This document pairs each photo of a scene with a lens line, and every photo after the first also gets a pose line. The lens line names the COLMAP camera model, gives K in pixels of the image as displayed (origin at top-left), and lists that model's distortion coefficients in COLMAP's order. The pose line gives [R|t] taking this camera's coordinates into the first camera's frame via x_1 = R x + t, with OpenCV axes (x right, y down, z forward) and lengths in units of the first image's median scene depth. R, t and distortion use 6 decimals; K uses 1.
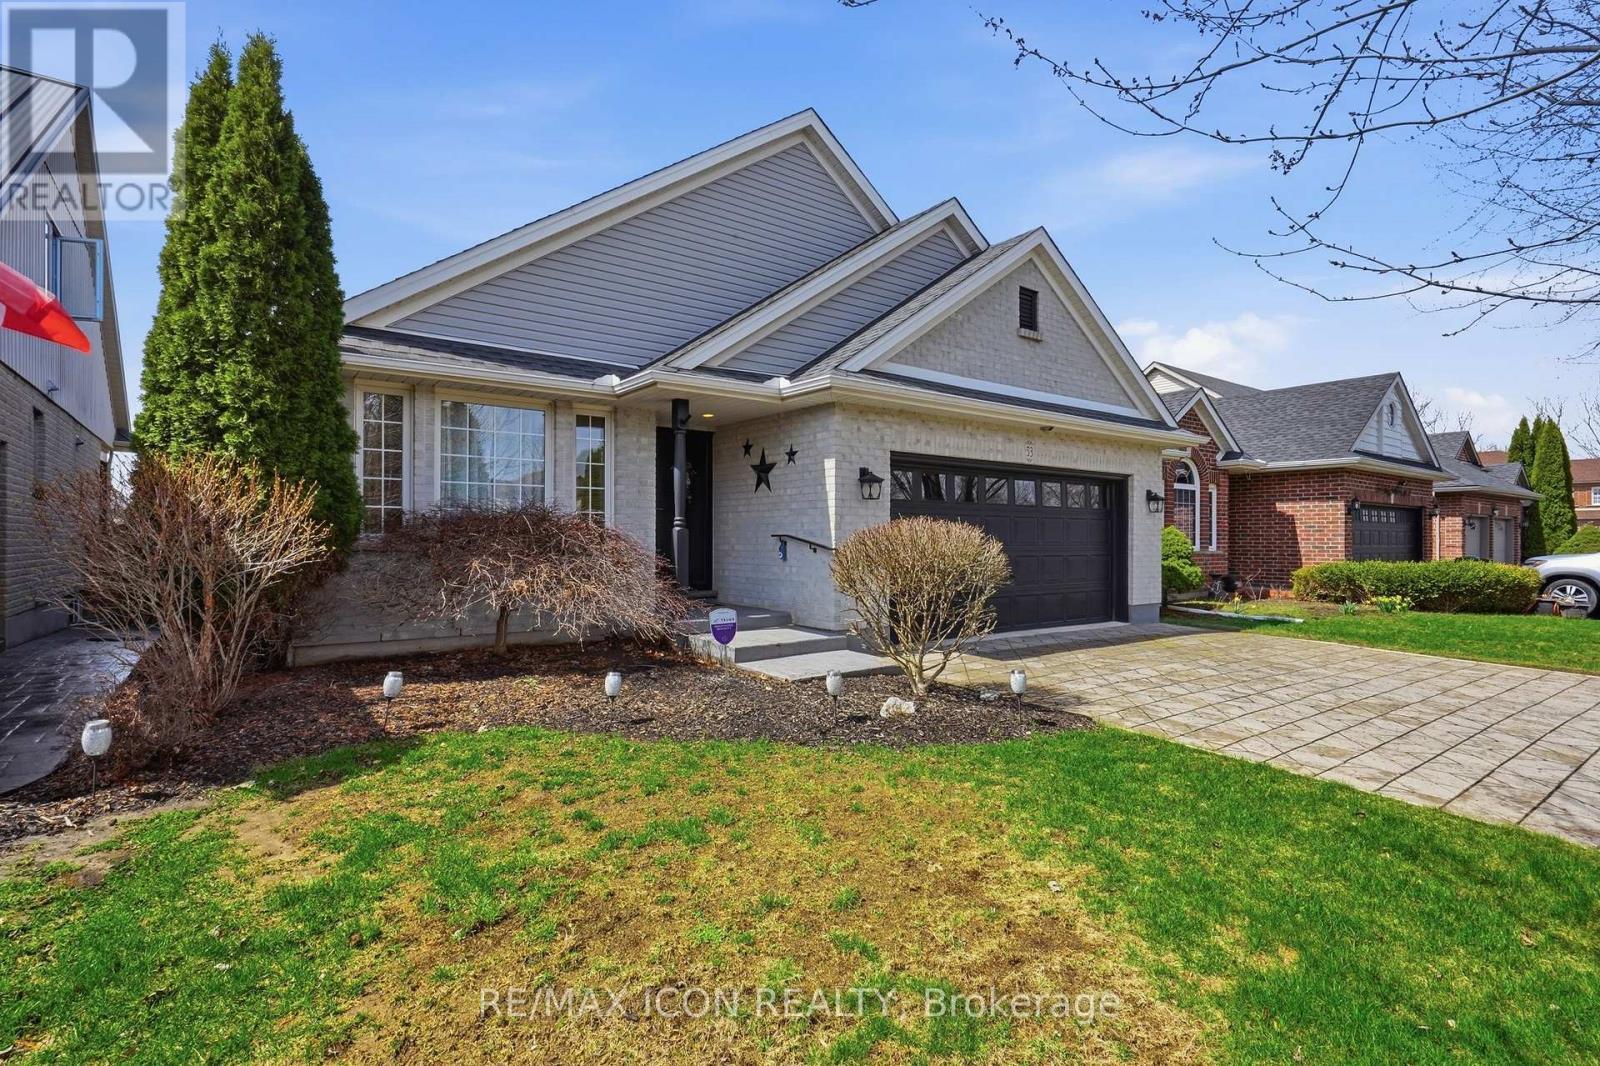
lens RADIAL K [[738.7, 0, 810.6], [0, 738.7, 527.9], [0, 0, 1]] dist [-0.002857, 0.002125]
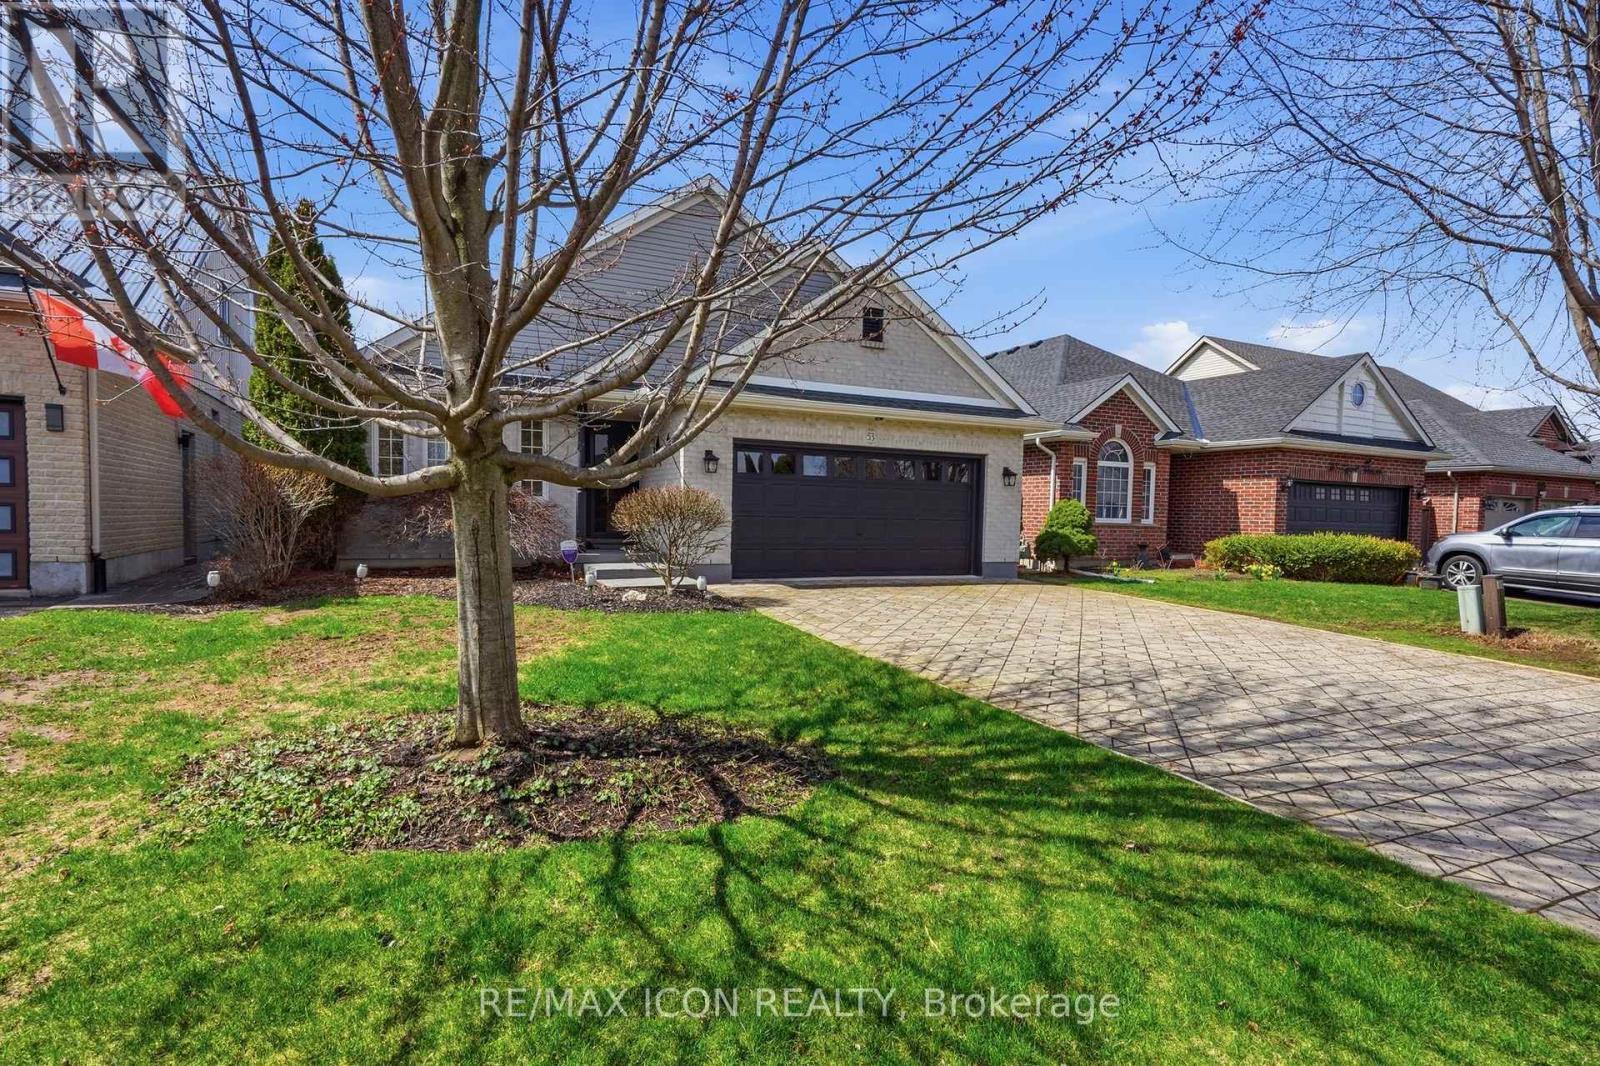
lens RADIAL K [[738.7, 0, 788.8], [0, 738.7, 540.4], [0, 0, 1]] dist [-0.002857, 0.002125]
pose [[0.983839, 0.025565, -0.177223, 0.278439], [-0.016079, 0.998370, 0.054760, 0.006020], [0.178334, -0.051026, 0.982646, -0.213663]]
